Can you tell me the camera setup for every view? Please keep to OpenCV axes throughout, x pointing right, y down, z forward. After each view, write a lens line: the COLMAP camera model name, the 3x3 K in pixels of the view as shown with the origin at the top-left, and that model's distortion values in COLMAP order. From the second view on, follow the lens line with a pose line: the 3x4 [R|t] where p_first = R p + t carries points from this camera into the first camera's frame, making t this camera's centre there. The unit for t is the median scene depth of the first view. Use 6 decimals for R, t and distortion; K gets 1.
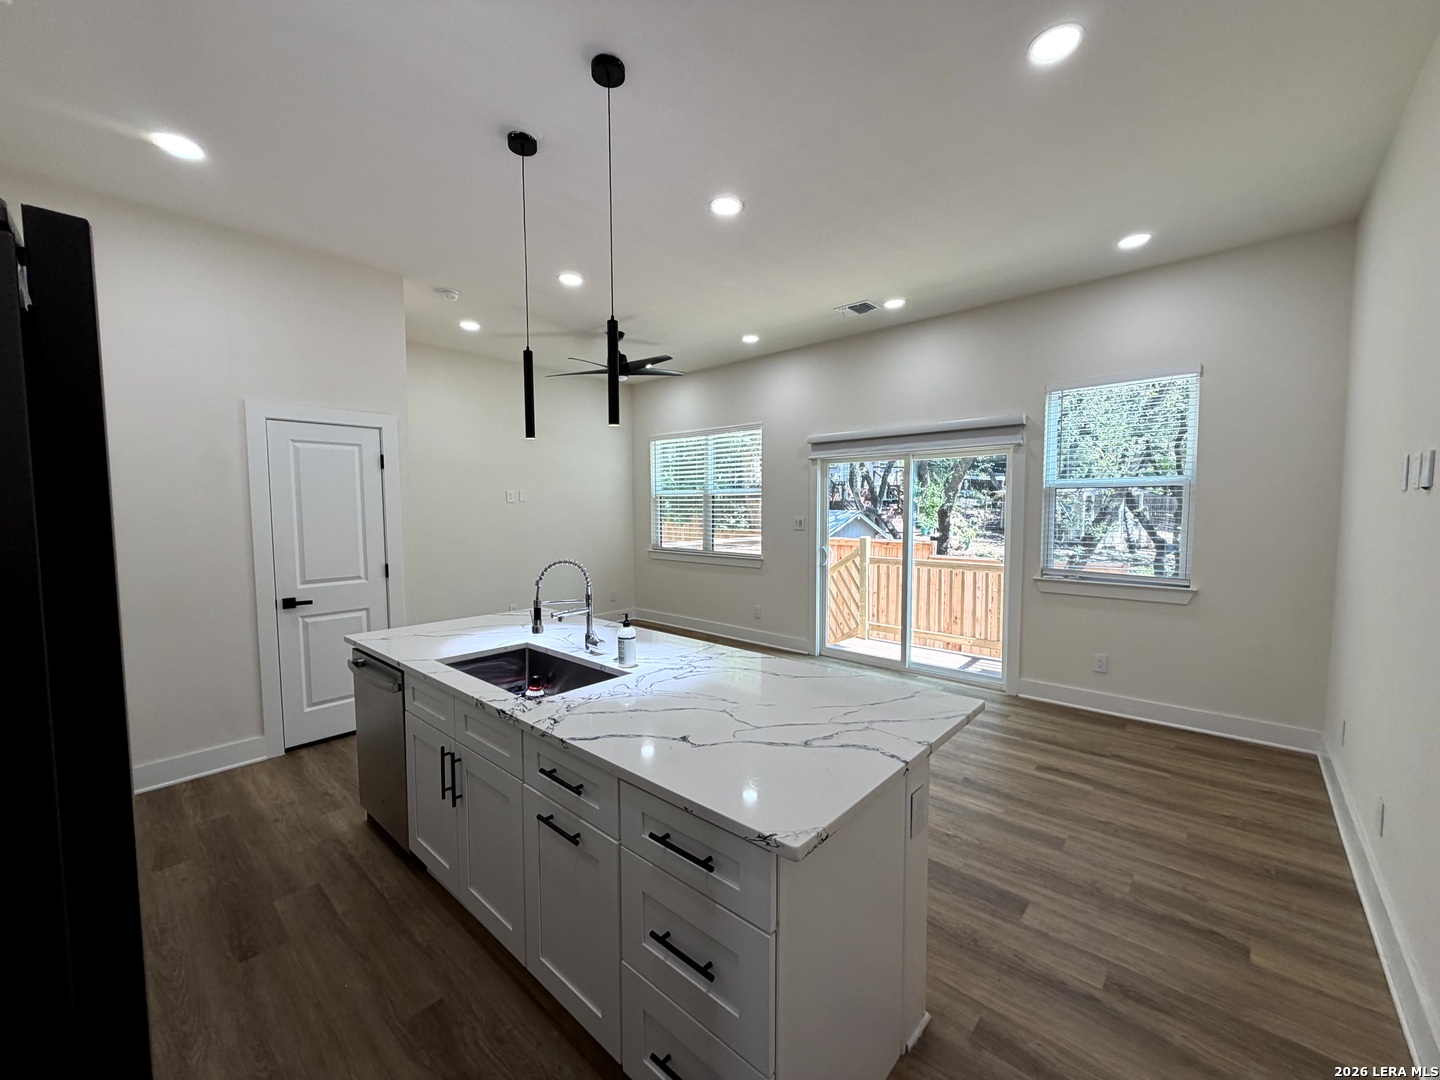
lens RADIAL K [[571.0, 0, 717.5], [0, 571.0, 541.0], [0, 0, 1]] dist [-0.000054, 0.000008]
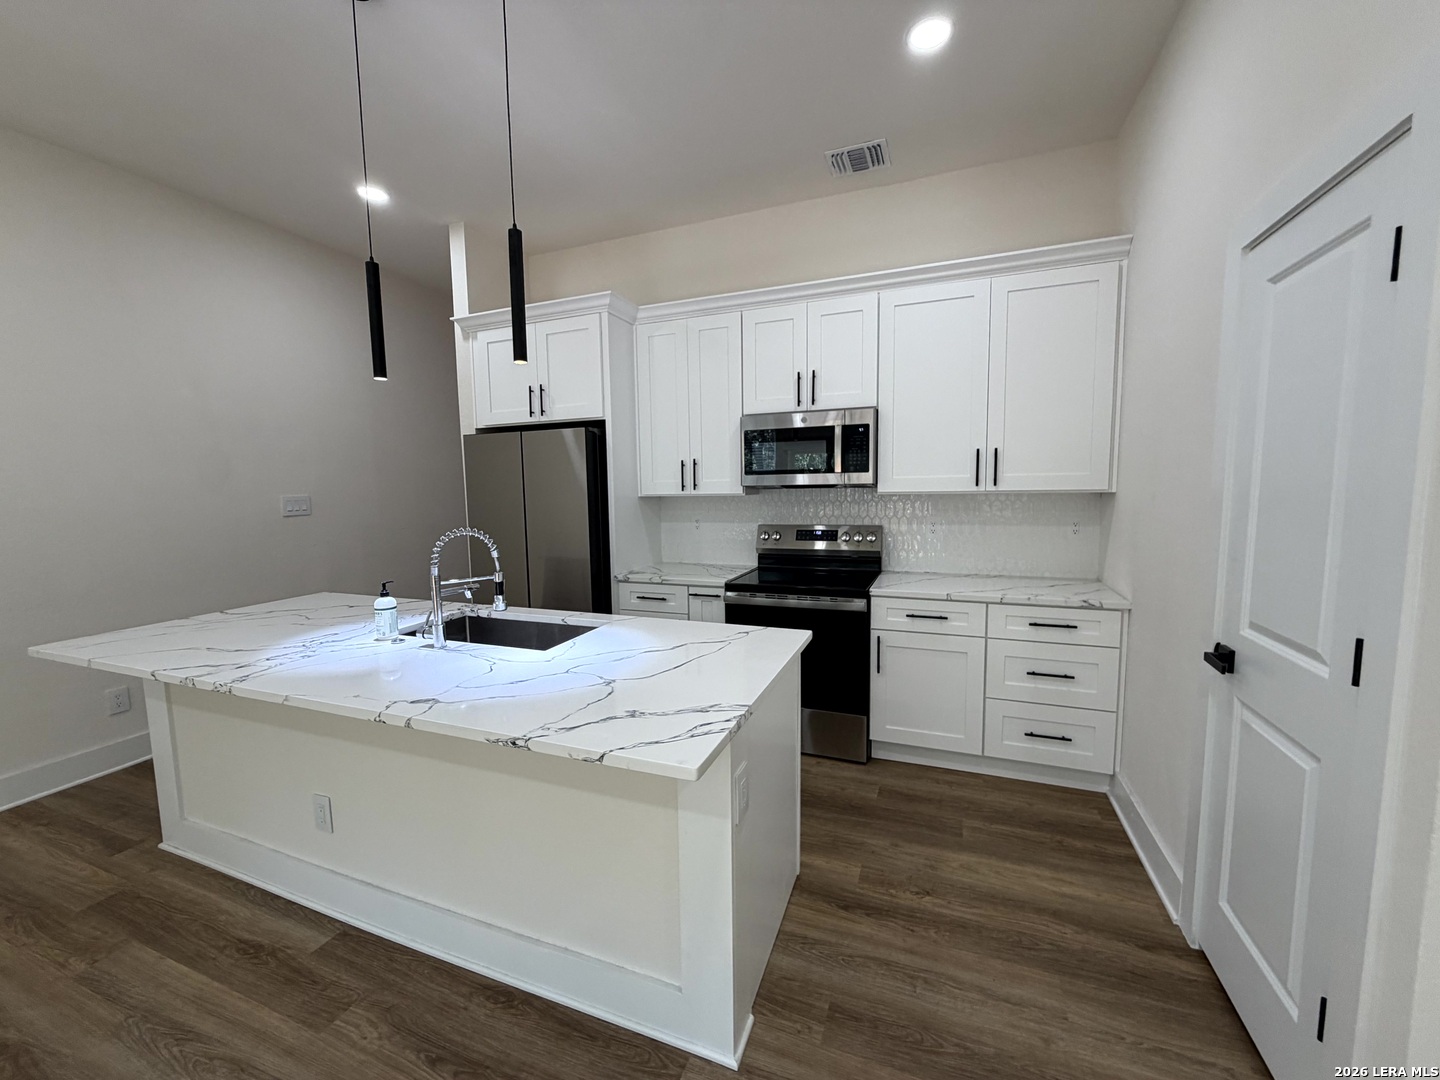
lens RADIAL K [[571.0, 0, 717.5], [0, 571.0, 541.0], [0, 0, 1]] dist [-0.000054, 0.000008]
pose [[-0.936000, 0.055163, -0.347652, -0.289739], [-0.001981, 0.986803, 0.161913, -0.076385], [0.351995, 0.152240, -0.923538, 1.690763]]
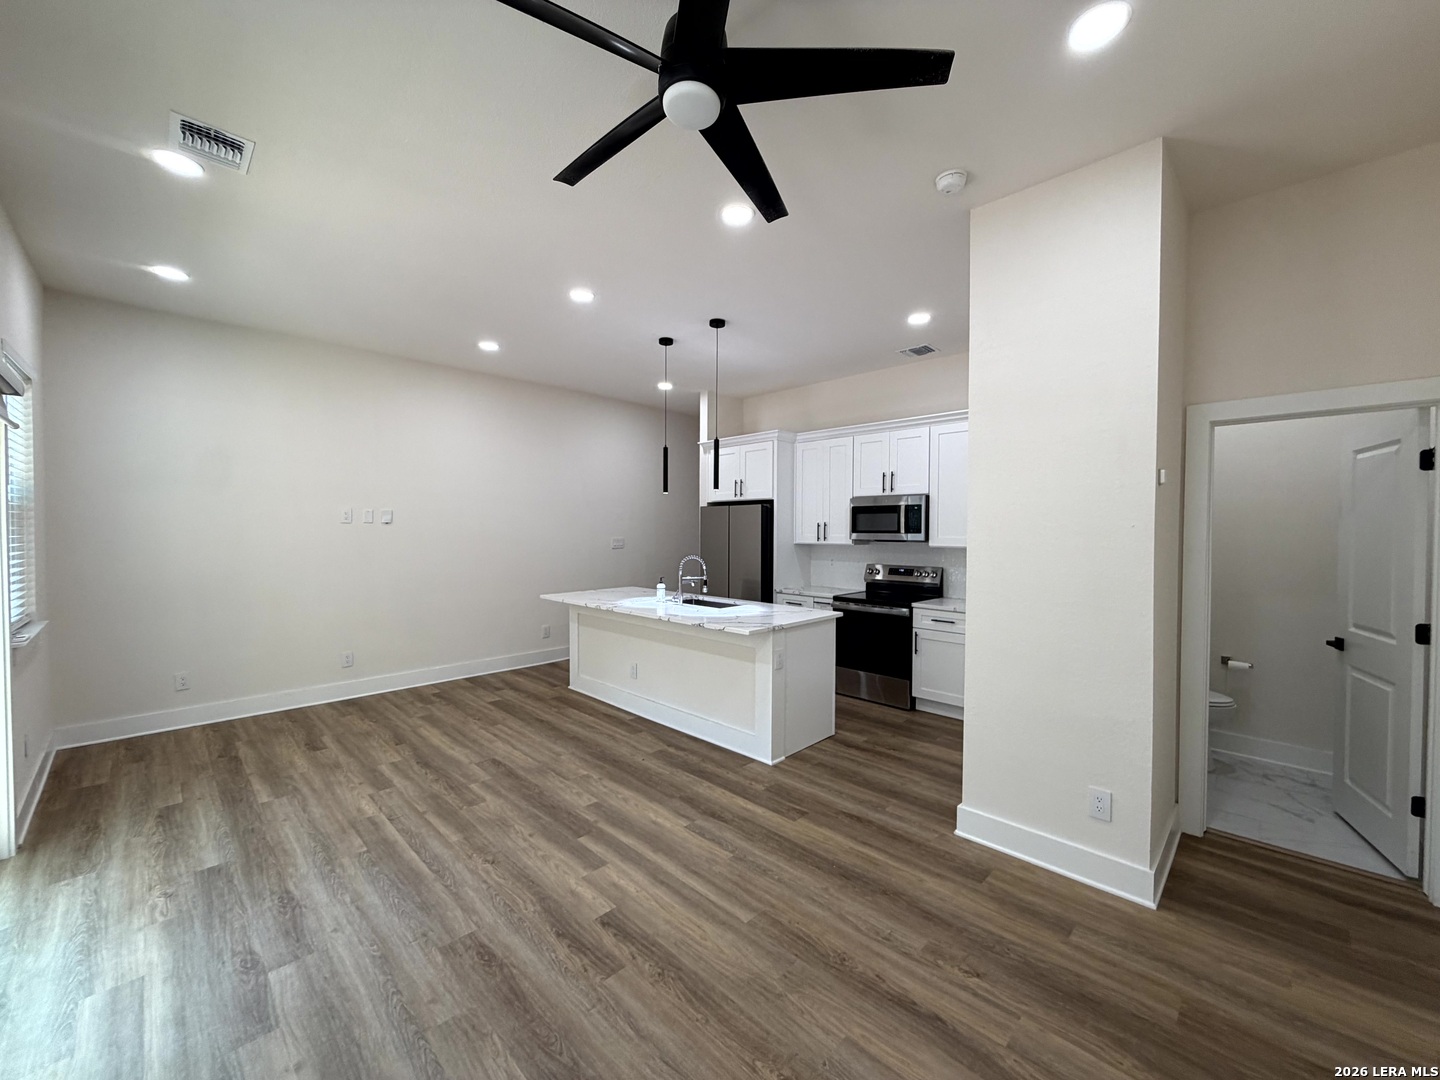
lens RADIAL K [[571.0, 0, 717.5], [0, 571.0, 541.0], [0, 0, 1]] dist [-0.000054, 0.000008]
pose [[-0.998865, 0.000174, 0.047626, -0.400022], [0.004285, 0.996266, 0.086229, -0.168587], [-0.047433, 0.086335, -0.995136, 2.628319]]
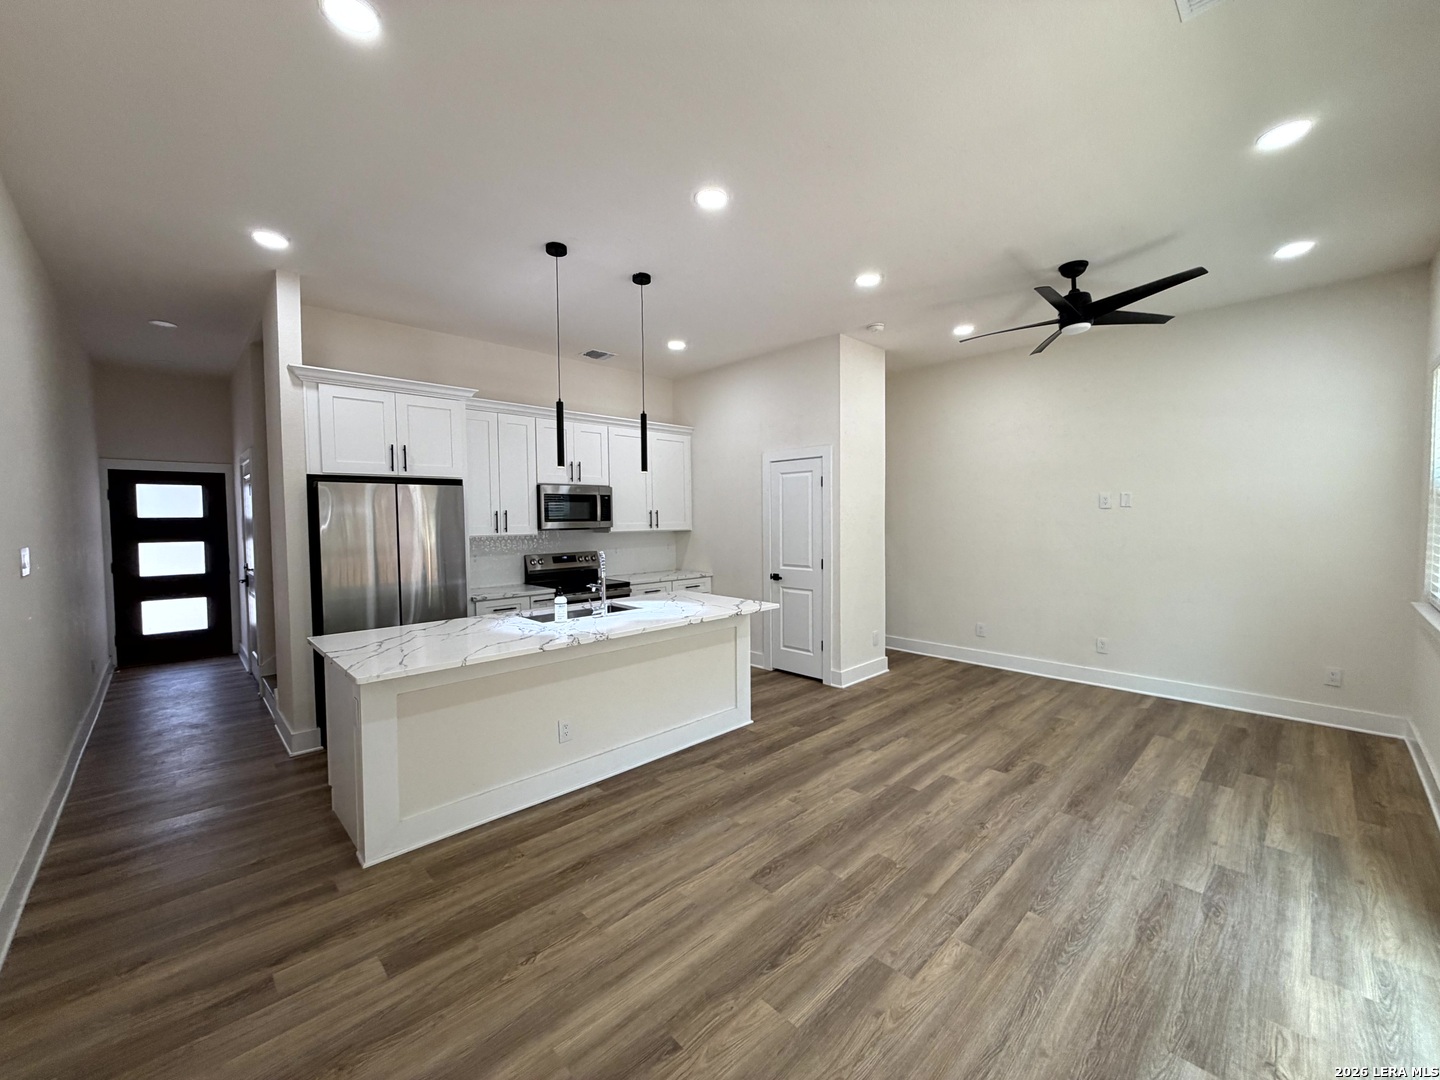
lens RADIAL K [[571.0, 0, 717.5], [0, 571.0, 541.0], [0, 0, 1]] dist [-0.000054, 0.000008]
pose [[-0.072612, 0.047698, -0.996219, 1.112614], [-0.055240, 0.997130, 0.051768, -0.084996], [0.995829, 0.058790, -0.069769, 1.259505]]
